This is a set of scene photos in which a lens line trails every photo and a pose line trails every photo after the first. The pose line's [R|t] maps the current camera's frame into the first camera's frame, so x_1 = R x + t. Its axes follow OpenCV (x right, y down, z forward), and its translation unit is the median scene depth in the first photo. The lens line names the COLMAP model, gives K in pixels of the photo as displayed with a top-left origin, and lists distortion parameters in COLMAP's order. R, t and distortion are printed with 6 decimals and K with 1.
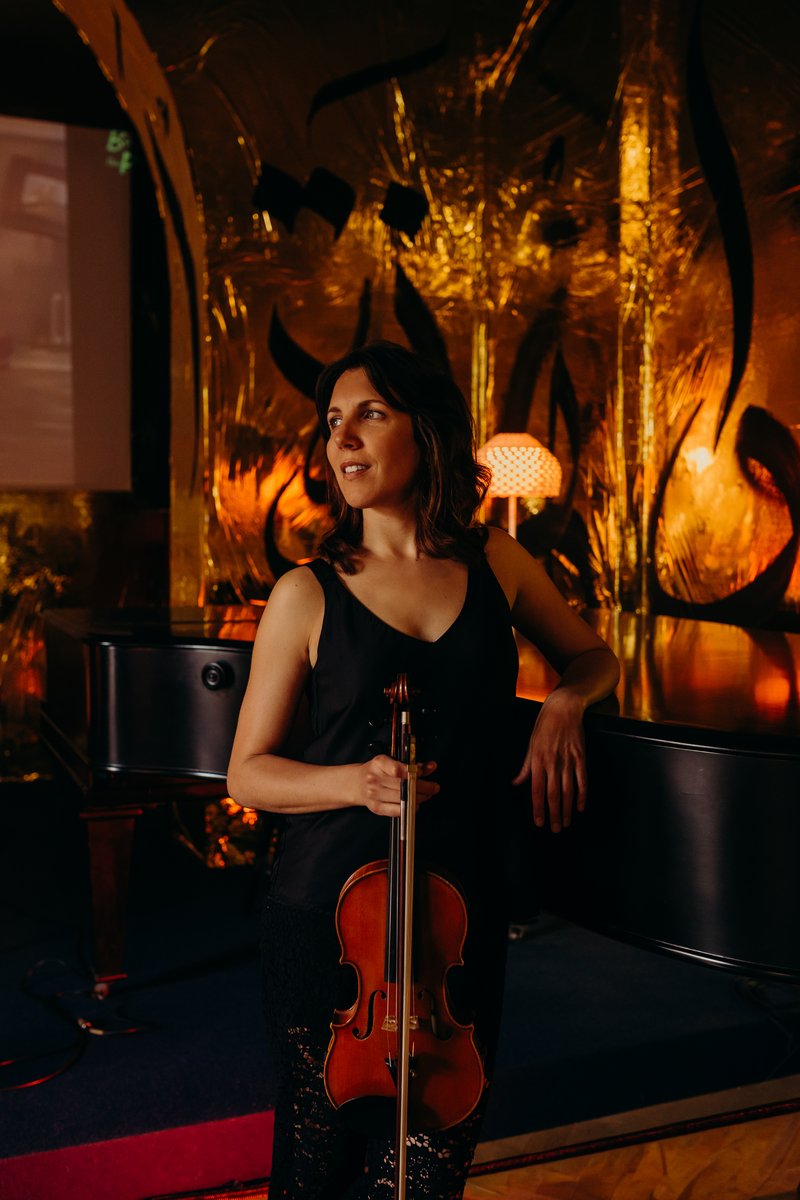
lens RADIAL K [[1193.5, 0, 404.0], [0, 1193.5, 603.2], [0, 0, 1]] dist [-0.044155, 0.027680]
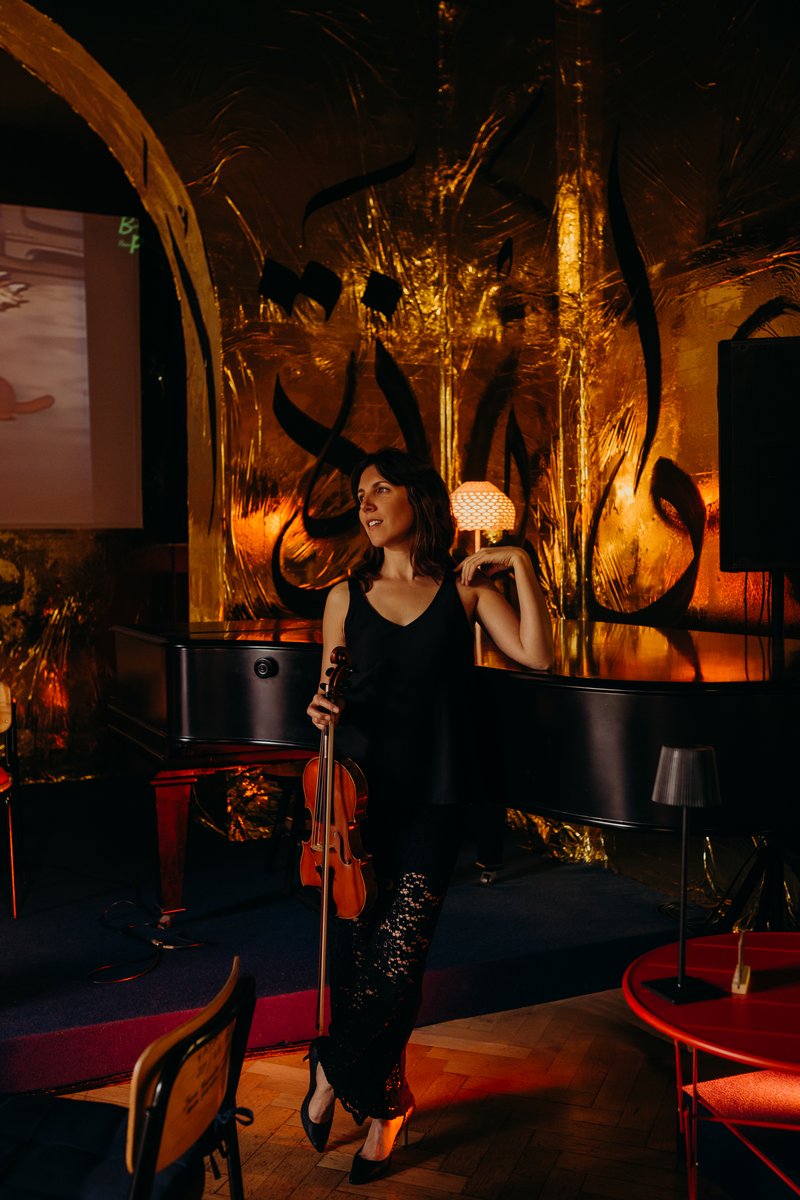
lens RADIAL K [[1193.5, 0, 404.0], [0, 1193.5, 603.2], [0, 0, 1]] dist [-0.044155, 0.027680]
pose [[0.999207, -0.016371, 0.036303, -0.029989], [0.017209, 0.999590, -0.022888, 0.013352], [-0.035913, 0.023495, 0.999079, -0.229540]]
